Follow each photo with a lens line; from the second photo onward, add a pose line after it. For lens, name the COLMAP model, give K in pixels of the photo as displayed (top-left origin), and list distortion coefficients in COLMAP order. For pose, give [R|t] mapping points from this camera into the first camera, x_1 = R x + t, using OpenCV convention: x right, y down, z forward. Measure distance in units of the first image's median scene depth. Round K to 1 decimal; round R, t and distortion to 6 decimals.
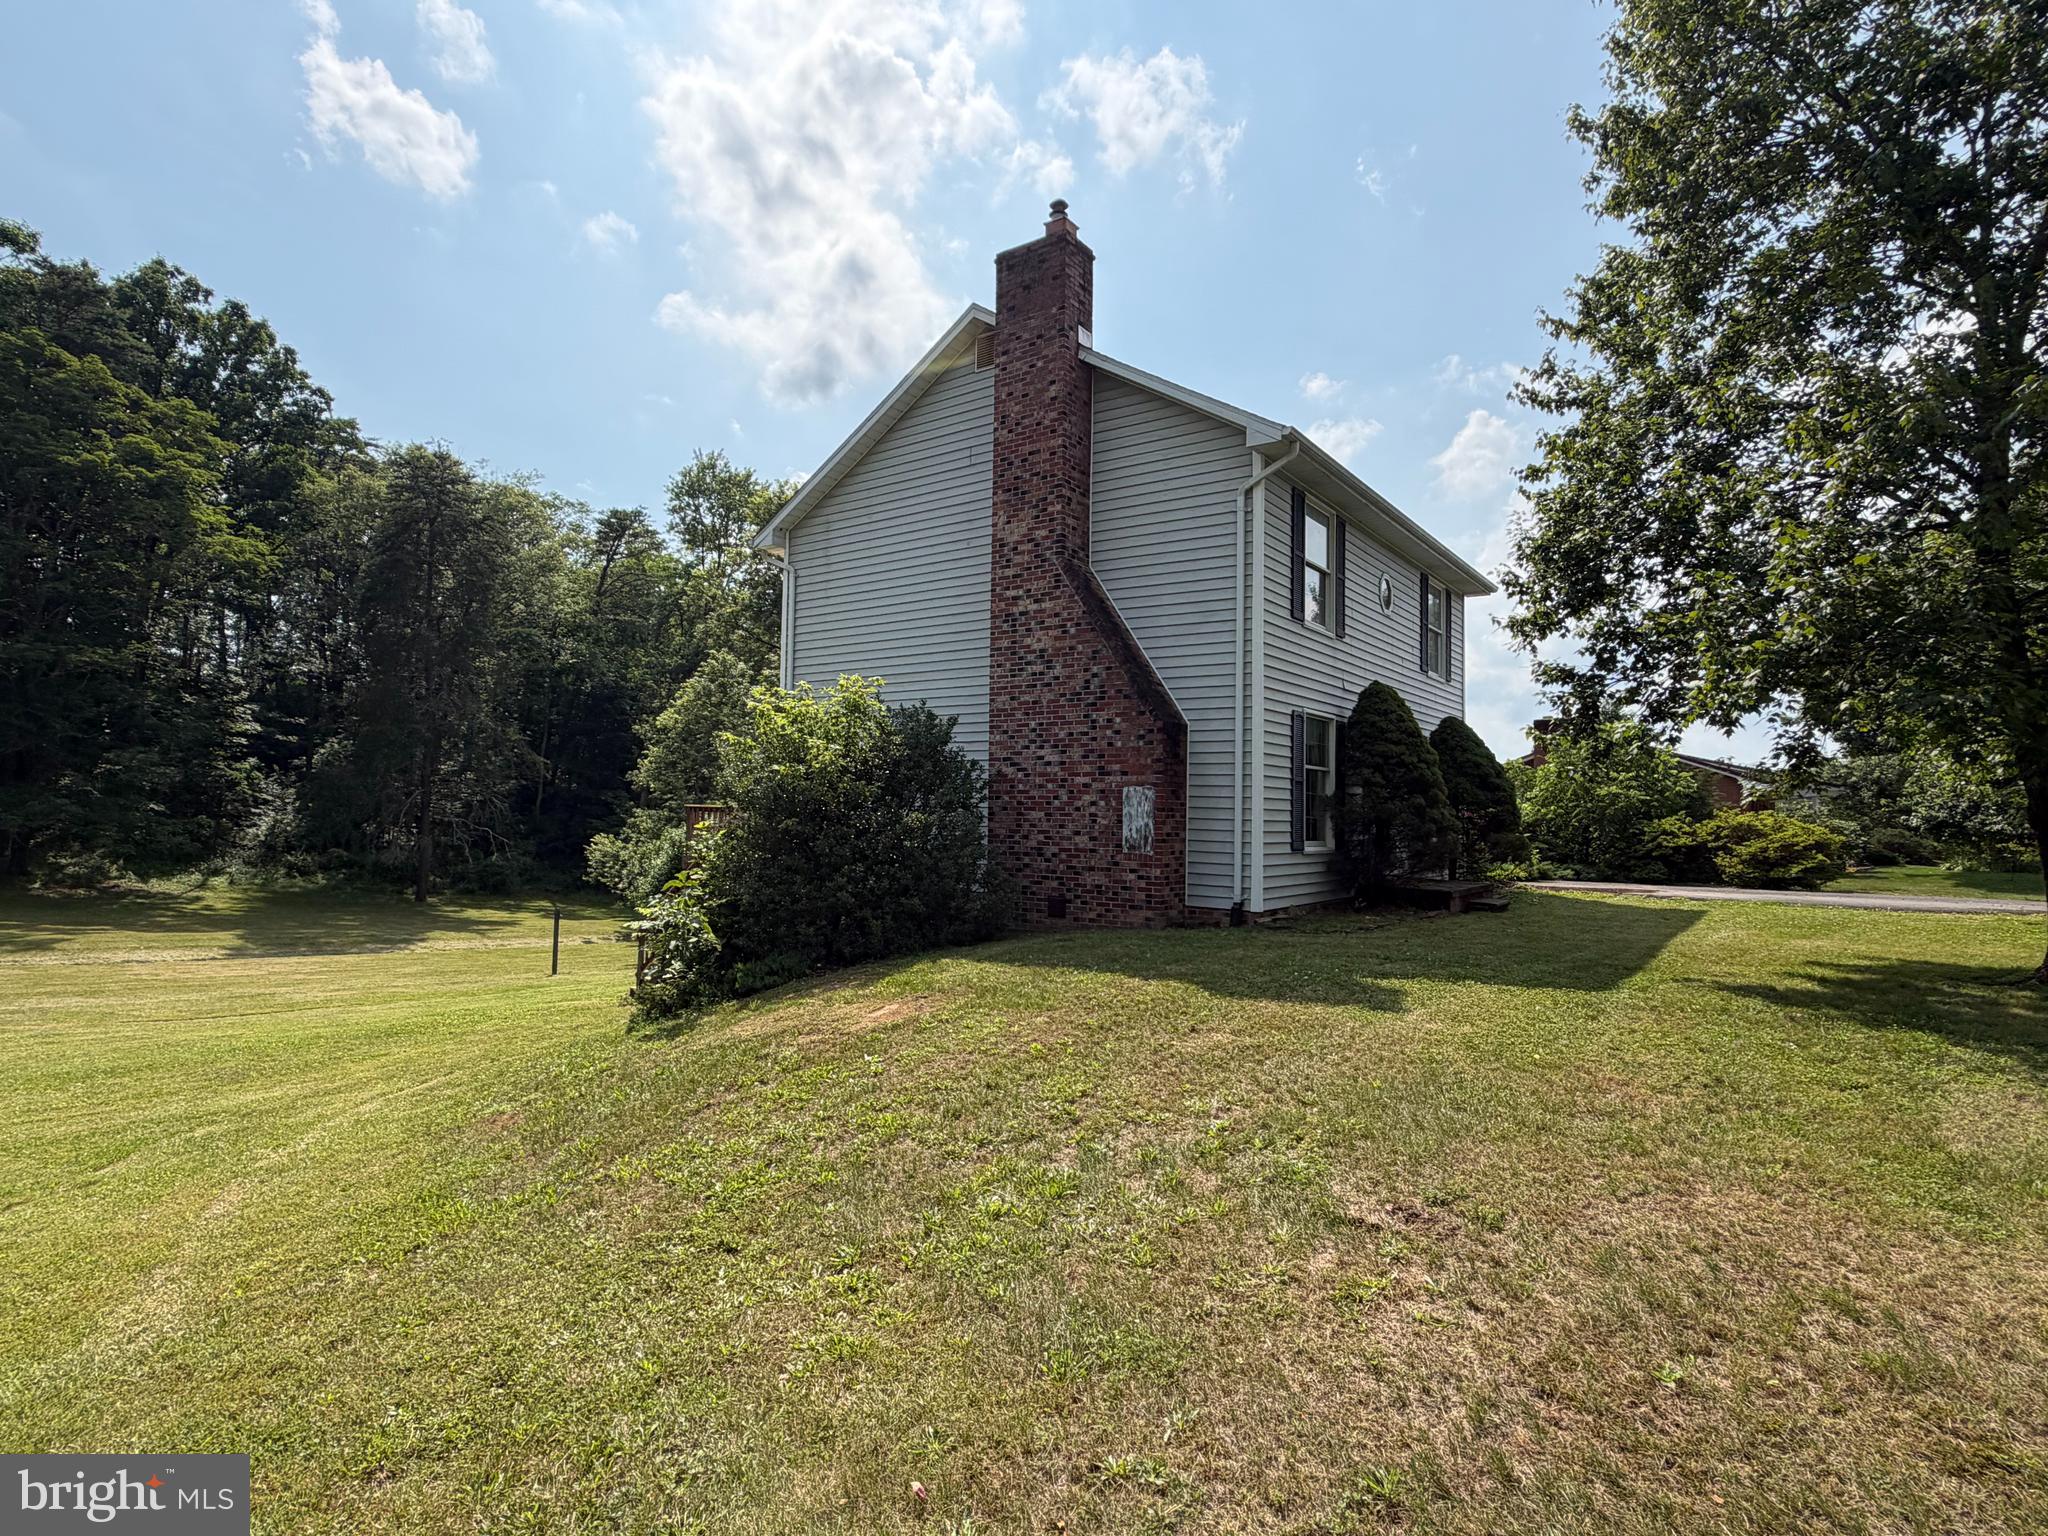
lens RADIAL K [[1076.6, 0, 1024.2], [0, 1076.6, 766.4], [0, 0, 1]] dist [0.001288, 0.000045]
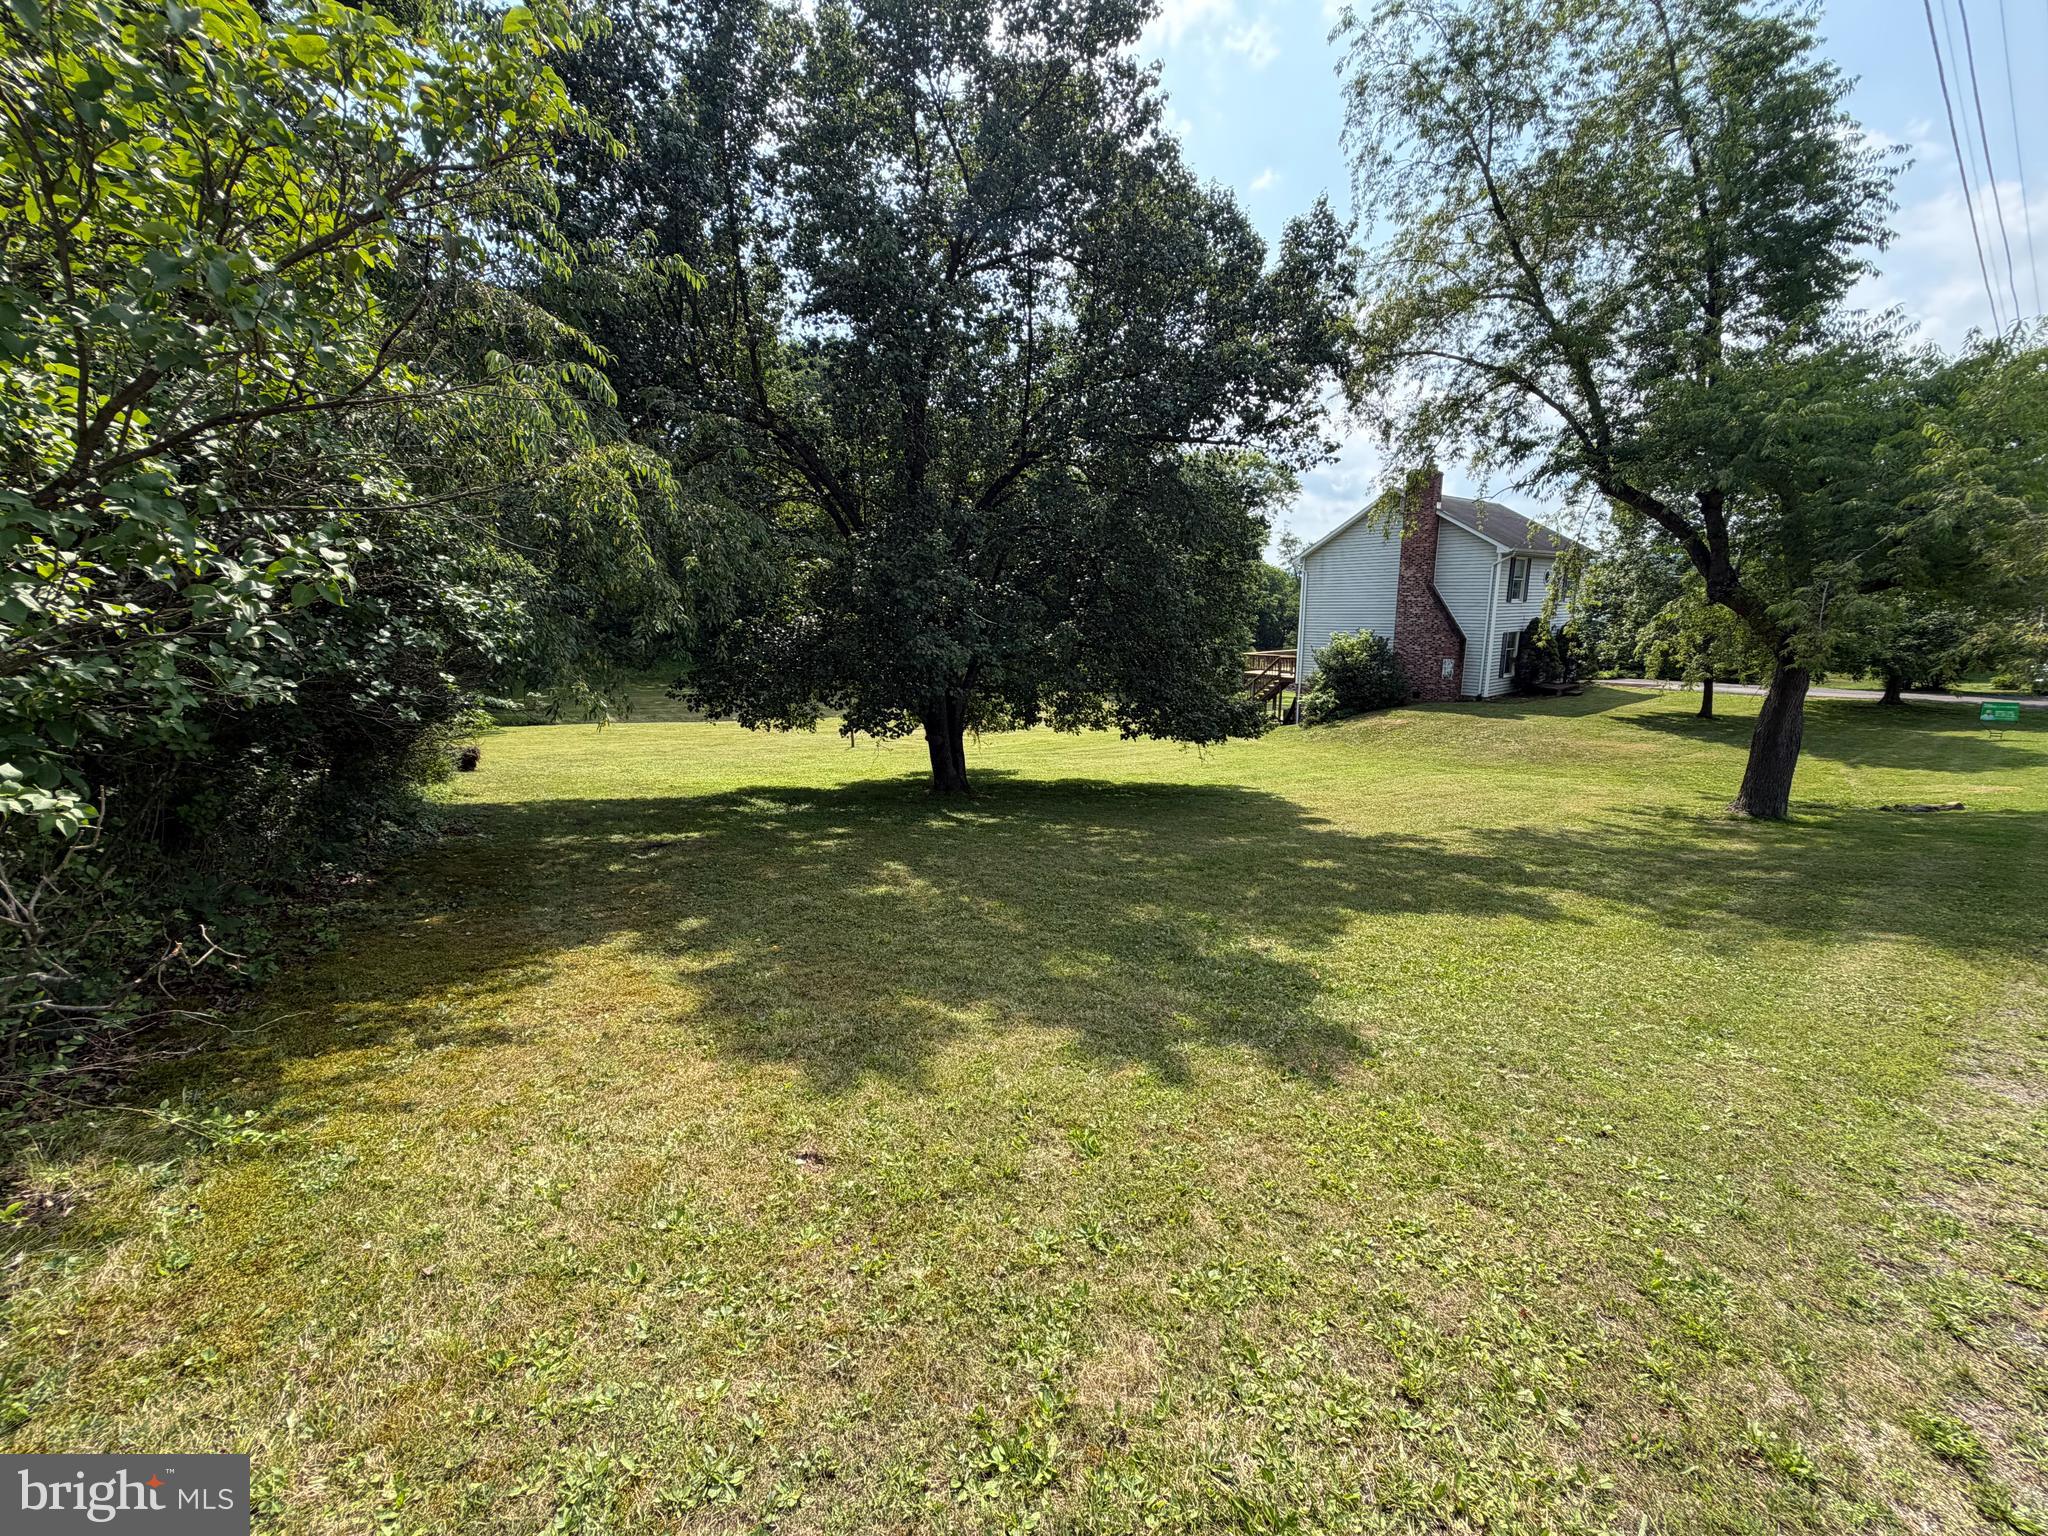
lens RADIAL K [[820.3, 0, 1021.6], [0, 820.3, 770.2], [0, 0, 1]] dist [0.000476, 0.000015]
pose [[0.965588, 0.023041, -0.259055, -0.477380], [0.039334, 0.971673, 0.233035, -0.274618], [0.257086, -0.235205, 0.937329, -1.689235]]
